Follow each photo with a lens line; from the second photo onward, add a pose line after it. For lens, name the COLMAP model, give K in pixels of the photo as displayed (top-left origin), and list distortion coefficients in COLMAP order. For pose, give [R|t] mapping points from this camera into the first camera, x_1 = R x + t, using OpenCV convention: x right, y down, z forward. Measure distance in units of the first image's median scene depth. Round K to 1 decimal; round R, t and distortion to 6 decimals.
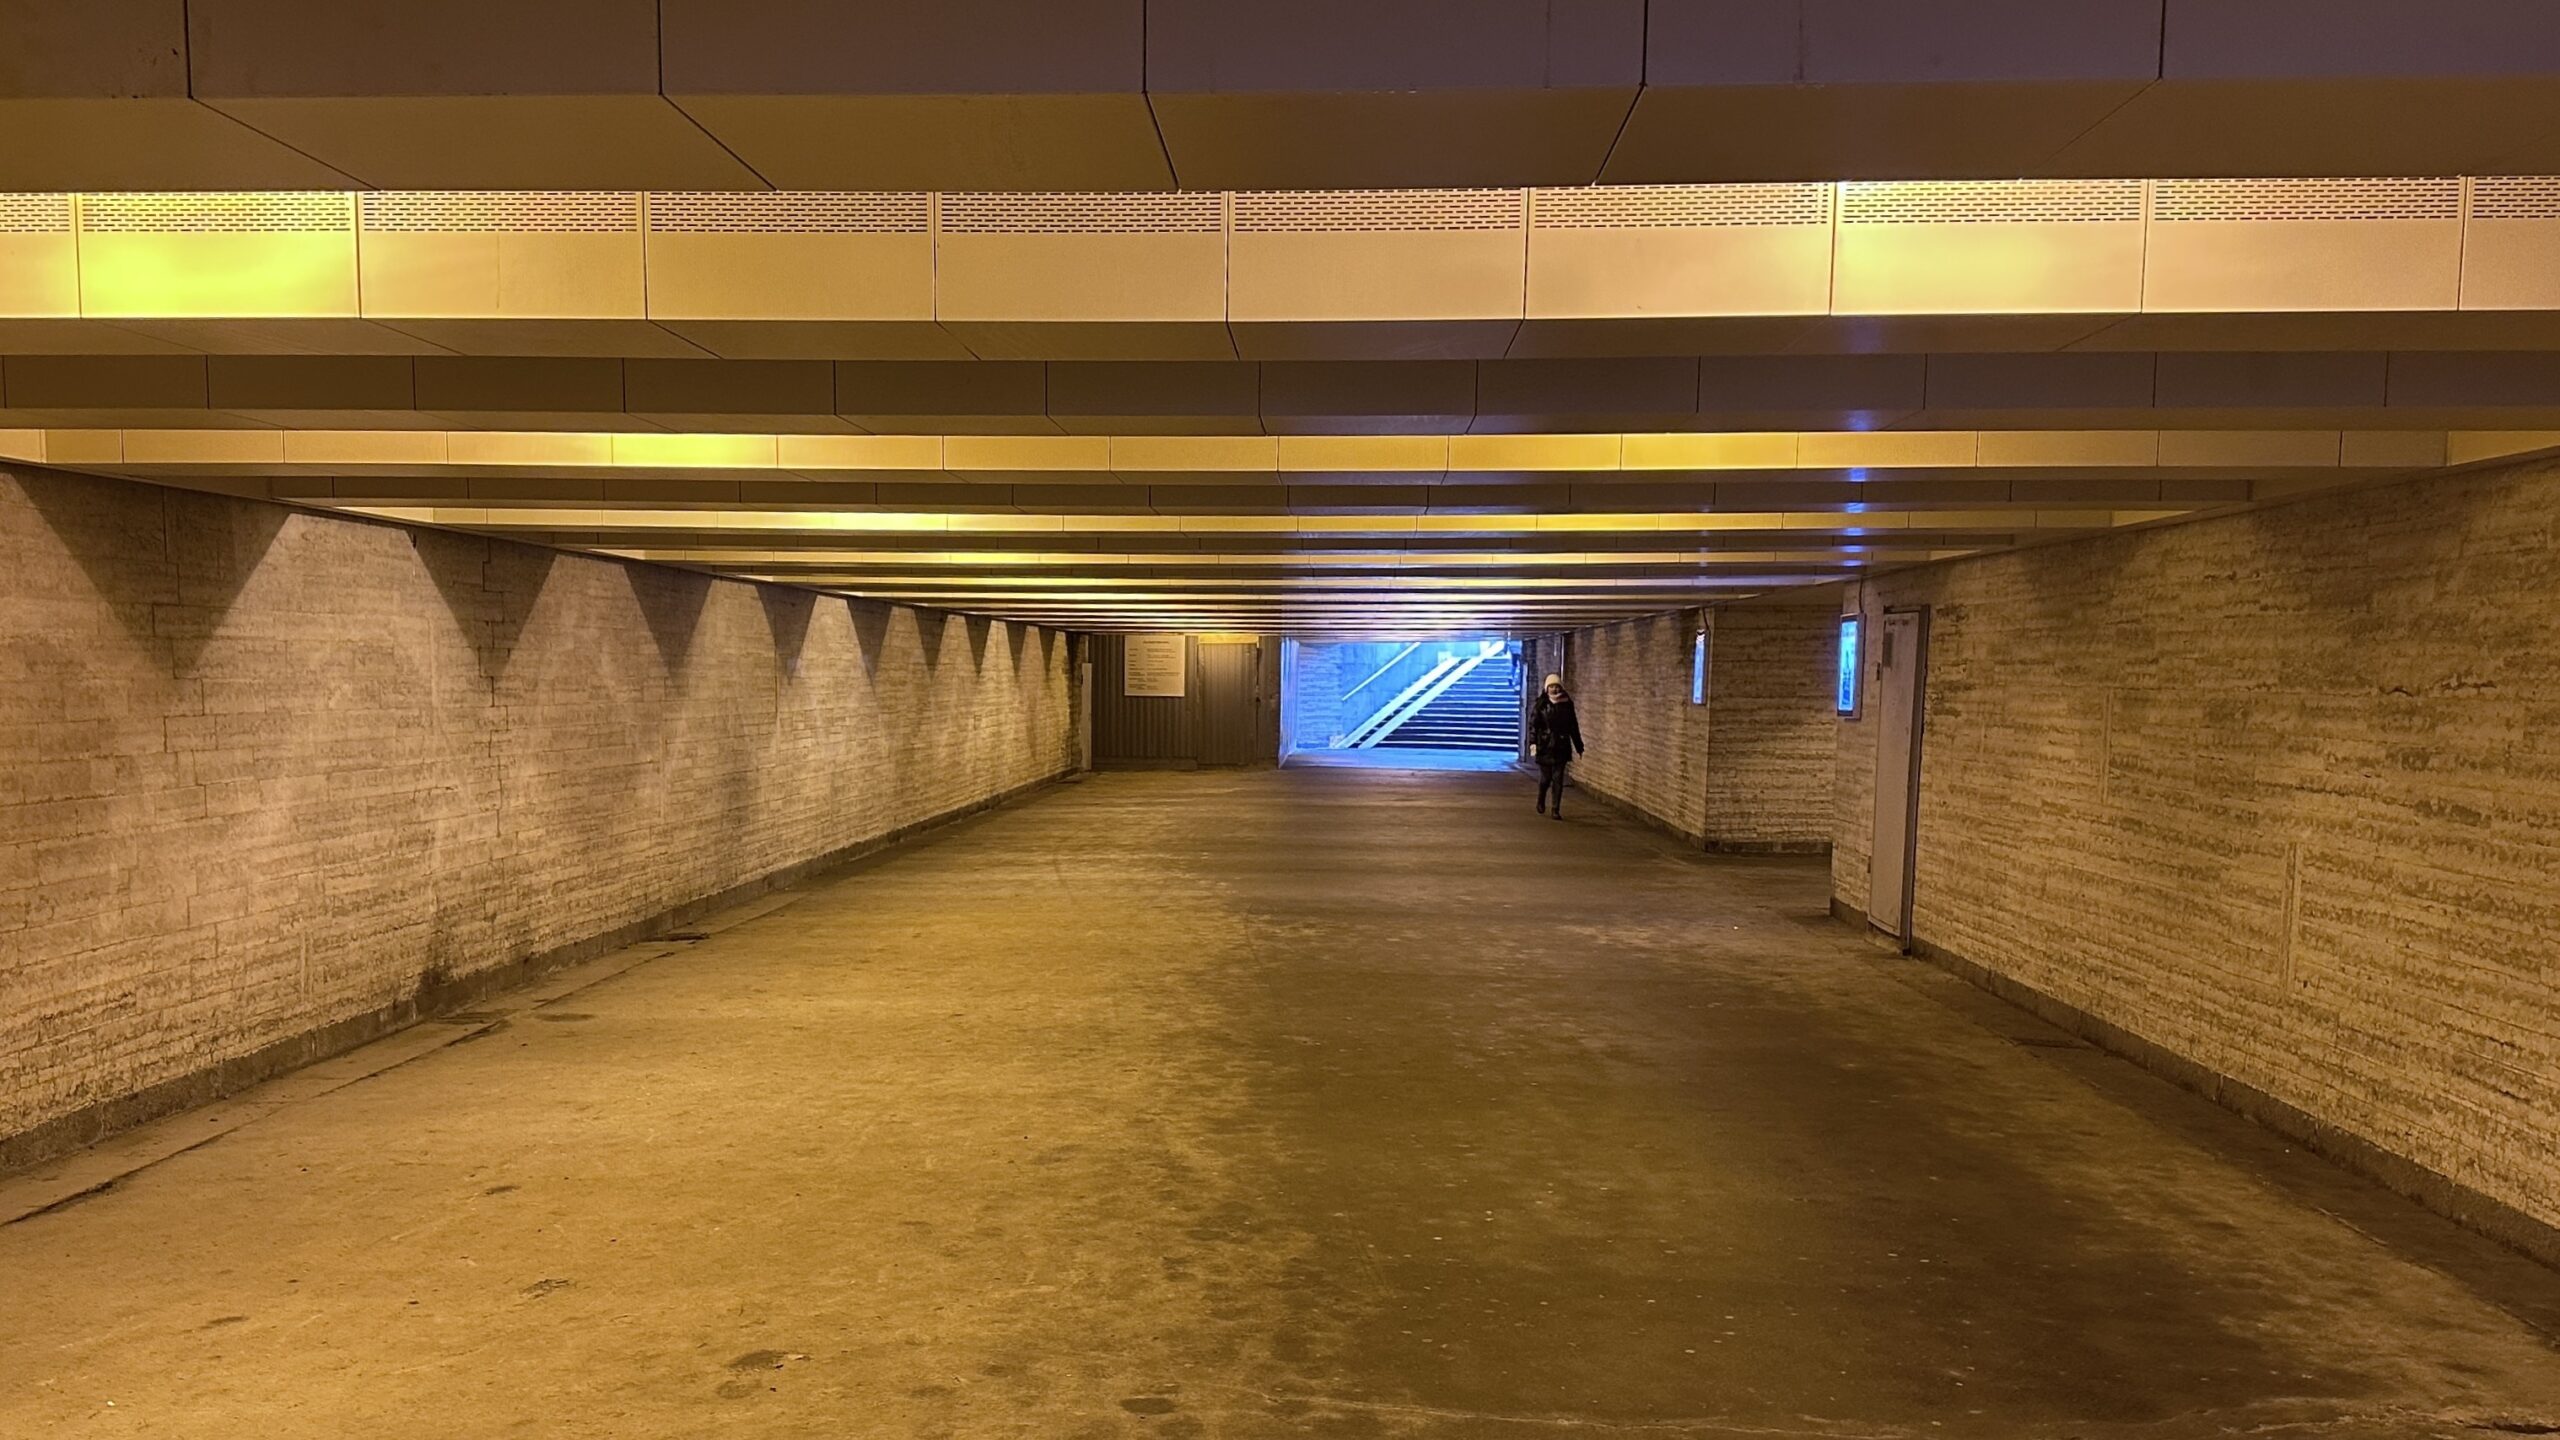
lens RADIAL K [[1811.5, 0, 1277.1], [0, 1811.5, 716.8], [0, 0, 1]] dist [0.000757, 0.000349]
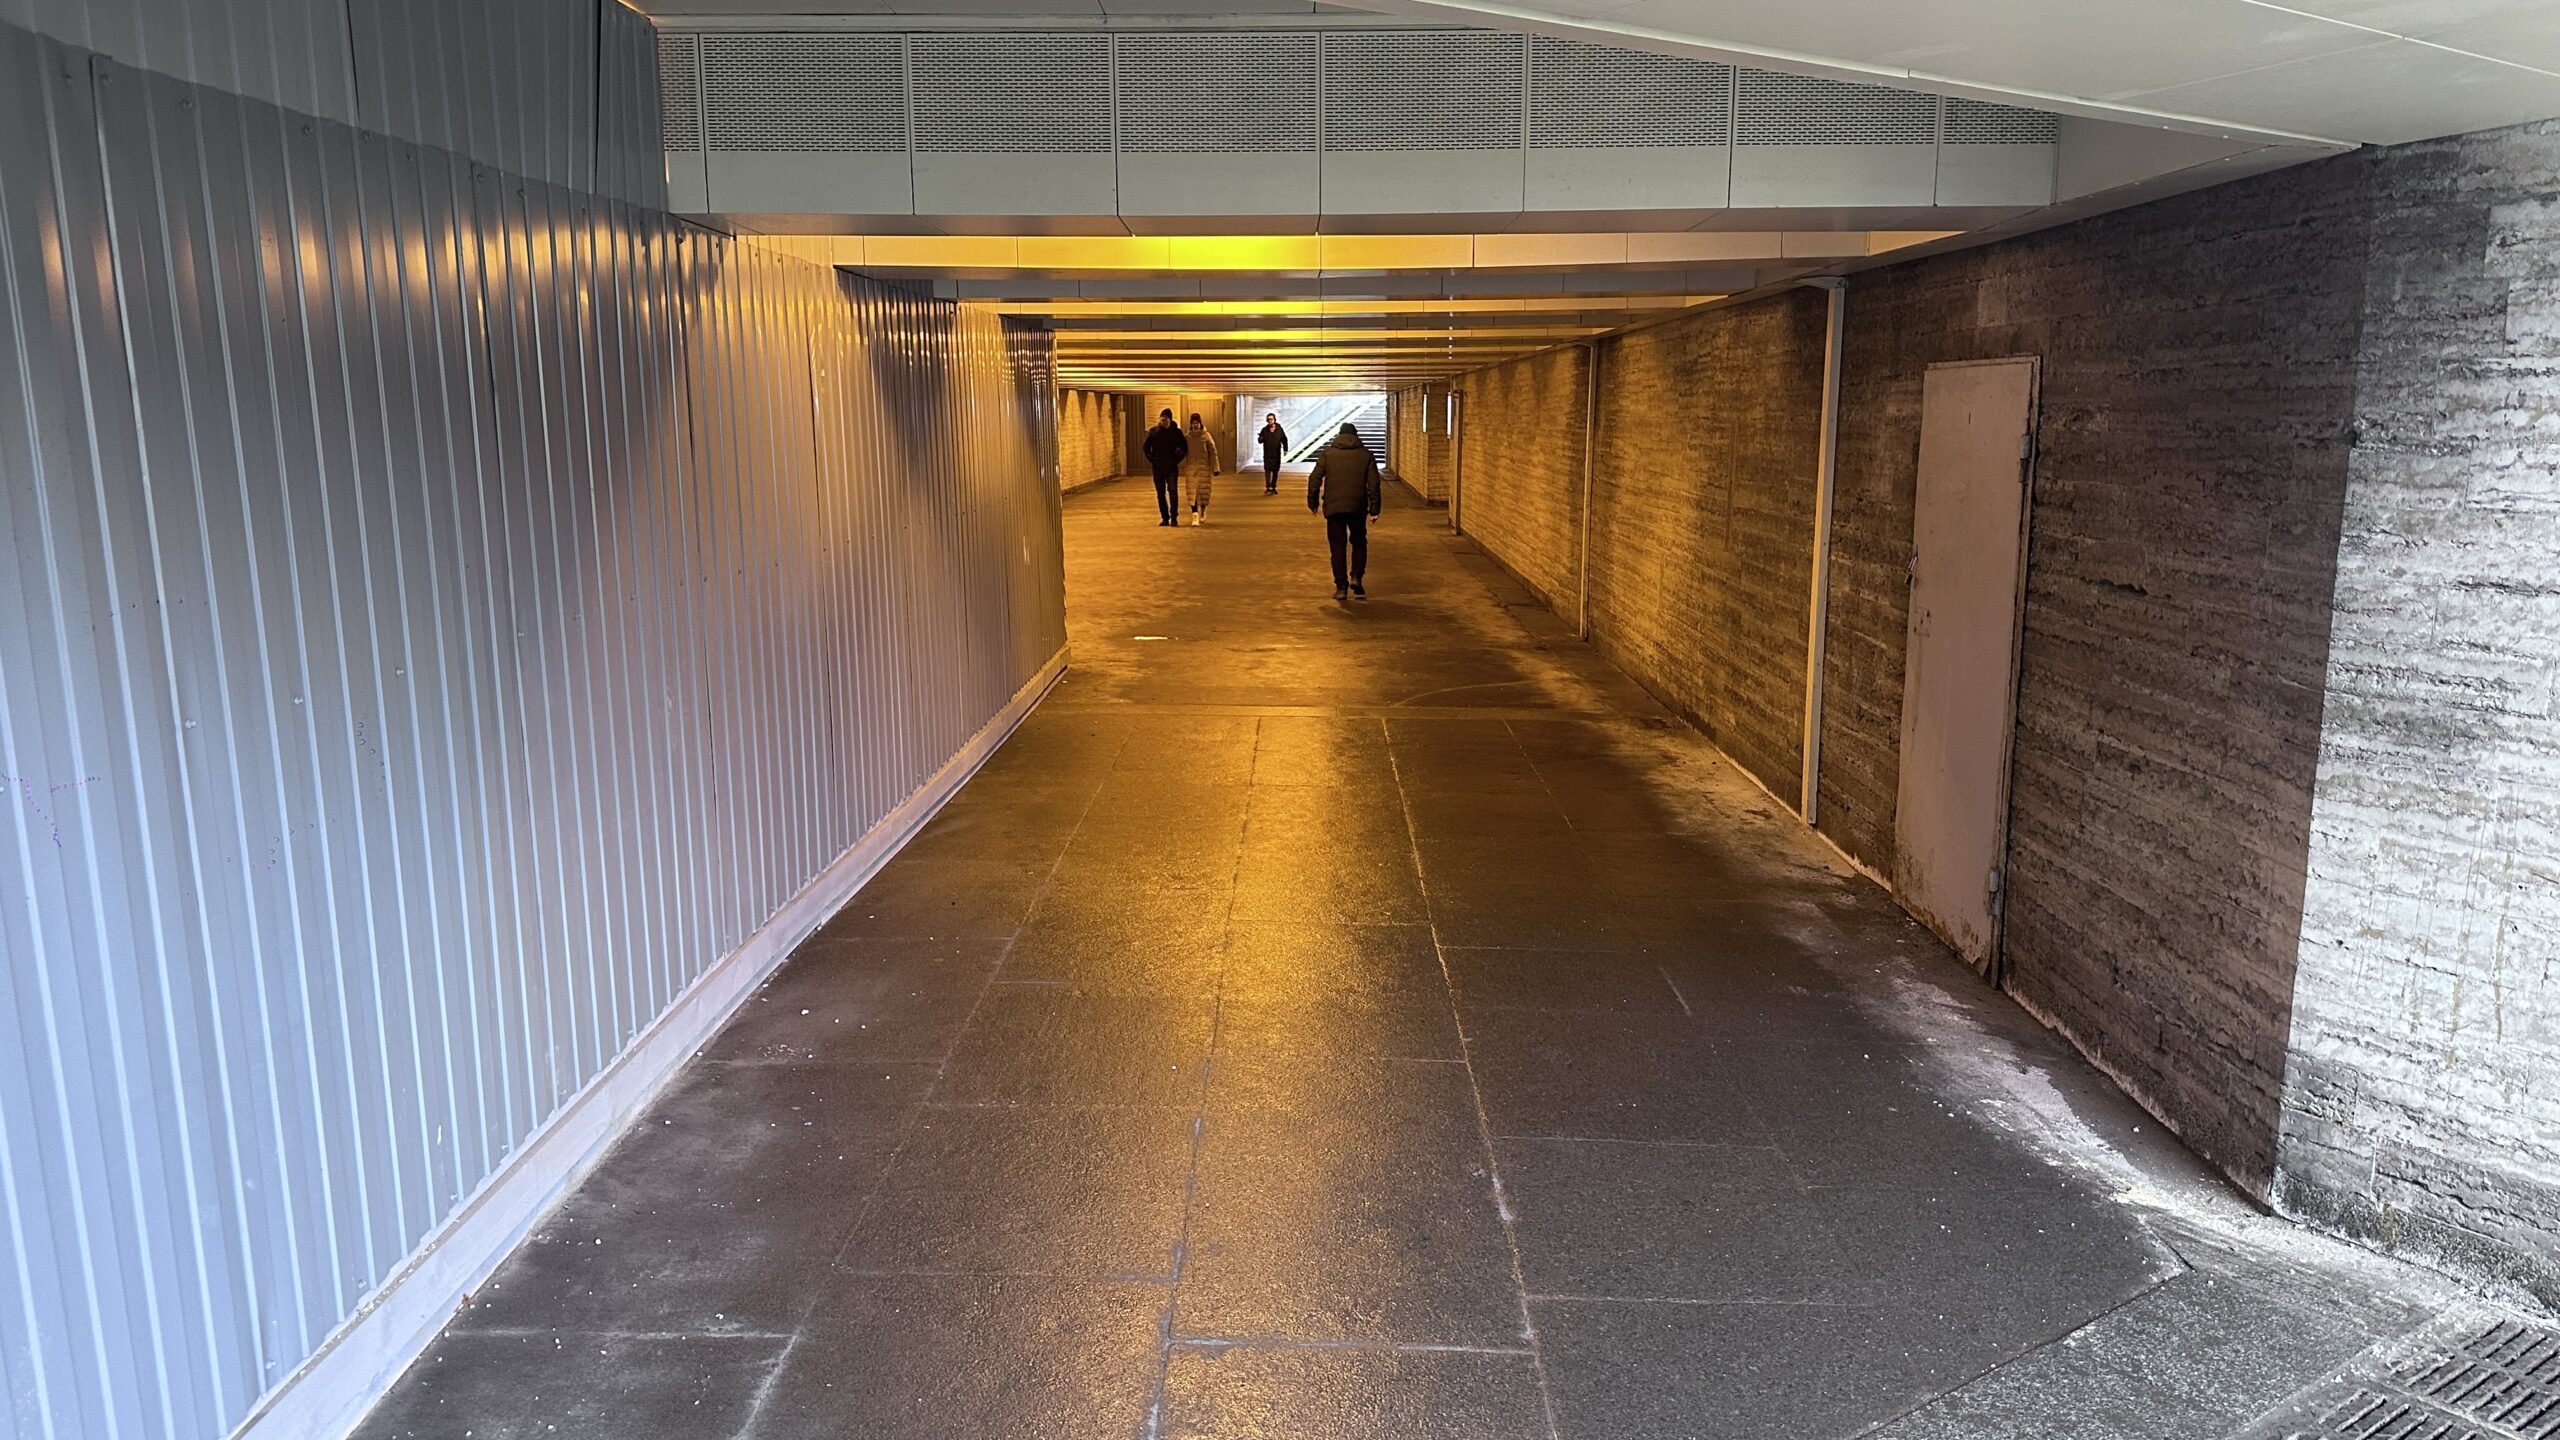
lens RADIAL K [[1811.5, 0, 1287.9], [0, 1811.5, 727.9], [0, 0, 1]] dist [0.000757, 0.000349]
pose [[0.999788, -0.006675, -0.019474, 0.086137], [0.009509, 0.988753, 0.149254, 0.011742], [0.018259, -0.149408, 0.988607, -0.764945]]
